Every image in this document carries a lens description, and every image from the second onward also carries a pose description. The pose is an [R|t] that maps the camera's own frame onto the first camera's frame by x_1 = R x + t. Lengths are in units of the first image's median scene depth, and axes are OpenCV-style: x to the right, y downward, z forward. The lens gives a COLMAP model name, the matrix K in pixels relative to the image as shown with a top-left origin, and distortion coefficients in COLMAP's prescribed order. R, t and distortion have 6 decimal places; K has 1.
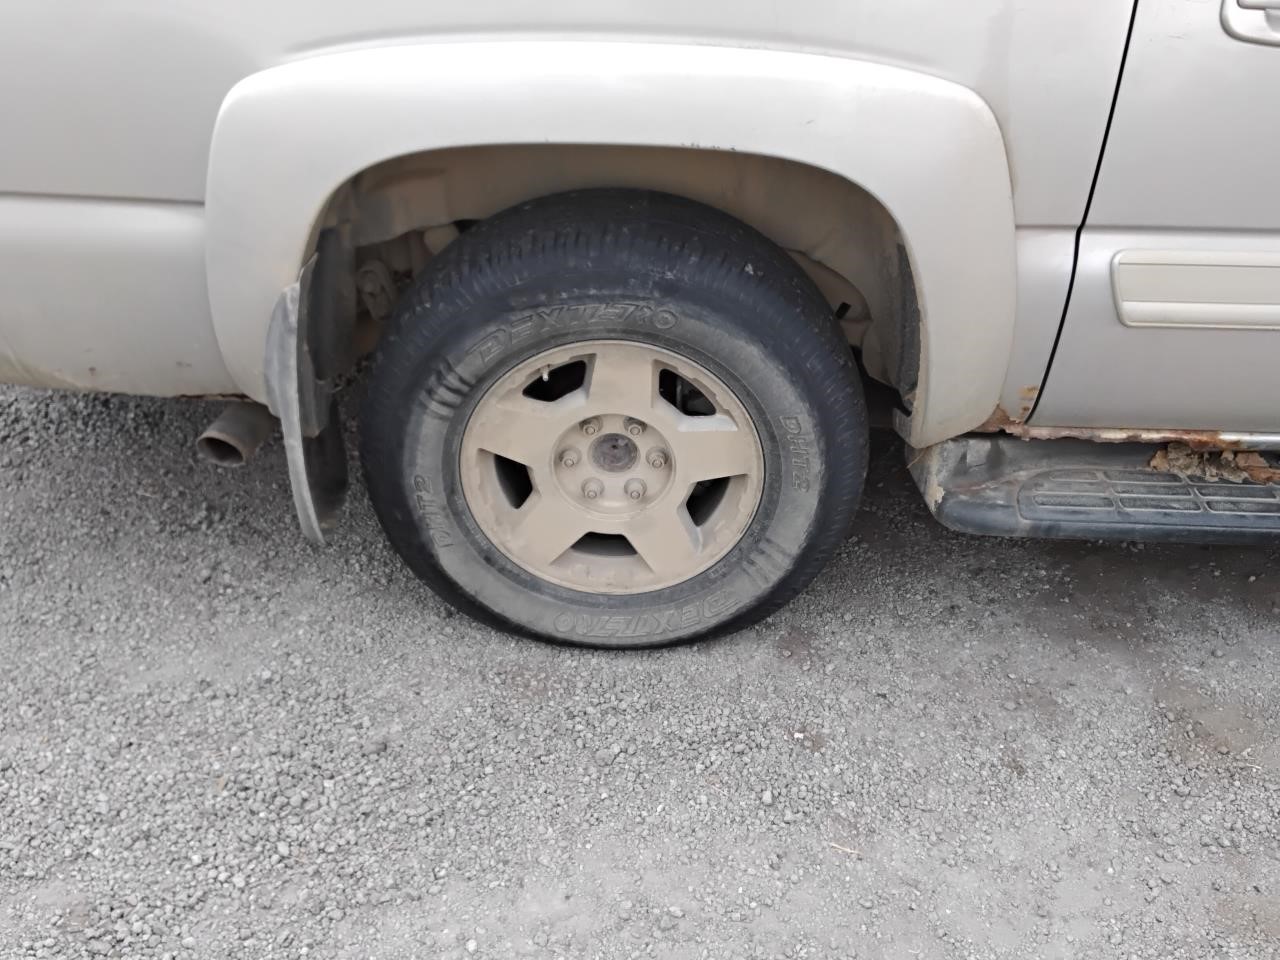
lens RADIAL K [[1166.0, 0, 624.9], [0, 1166.0, 492.6], [0, 0, 1]] dist [0.119885, -0.226406]
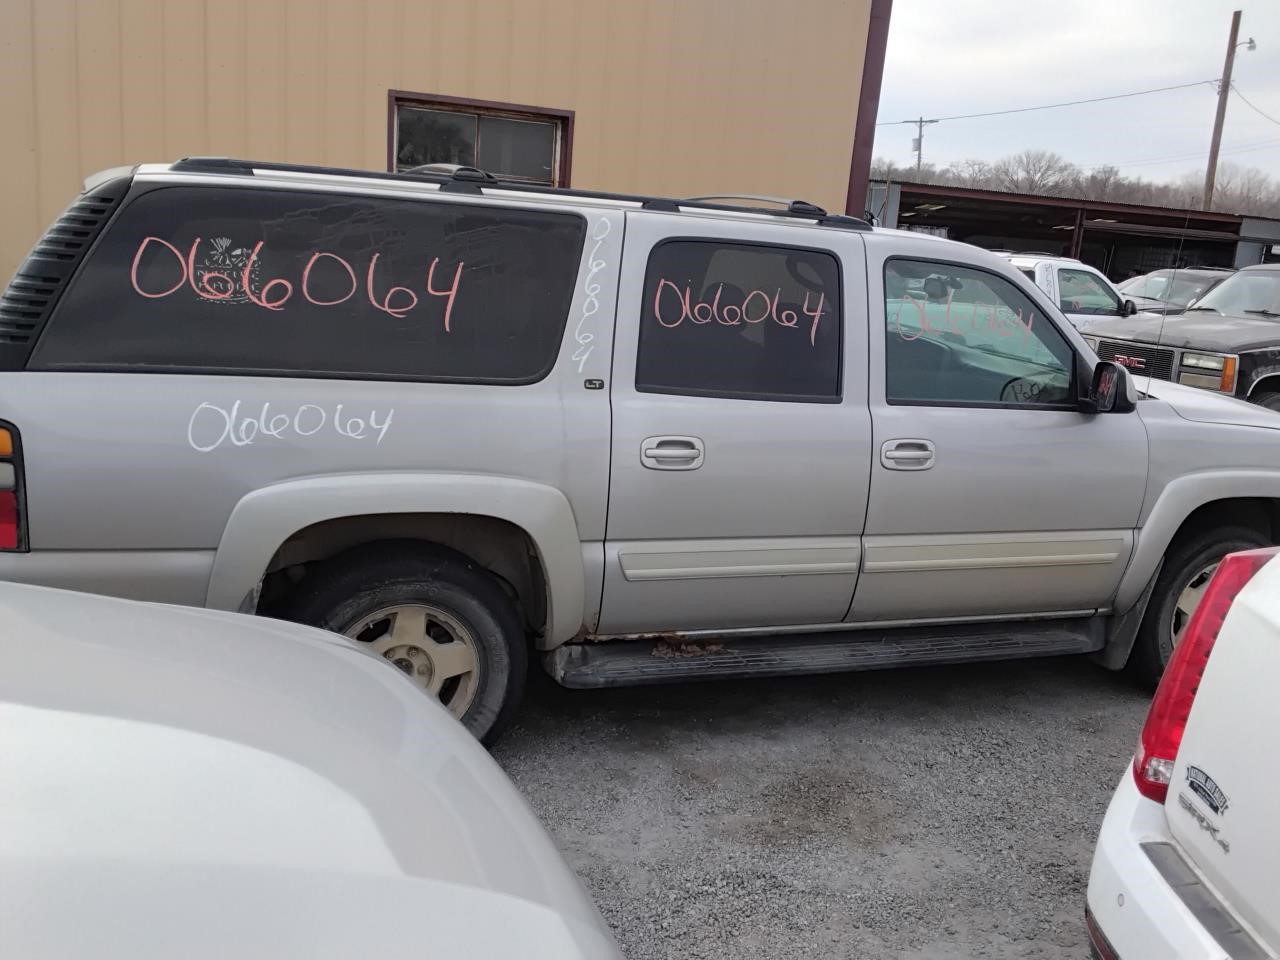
lens RADIAL K [[1061.2, 0, 640.0], [0, 1061.2, 480.0], [0, 0, 1]] dist [0.076268, -0.005663]
pose [[0.922294, -0.020894, 0.385923, -0.335835], [0.161049, 0.928492, -0.334614, 0.347198], [-0.351335, 0.370765, 0.859708, -0.822731]]
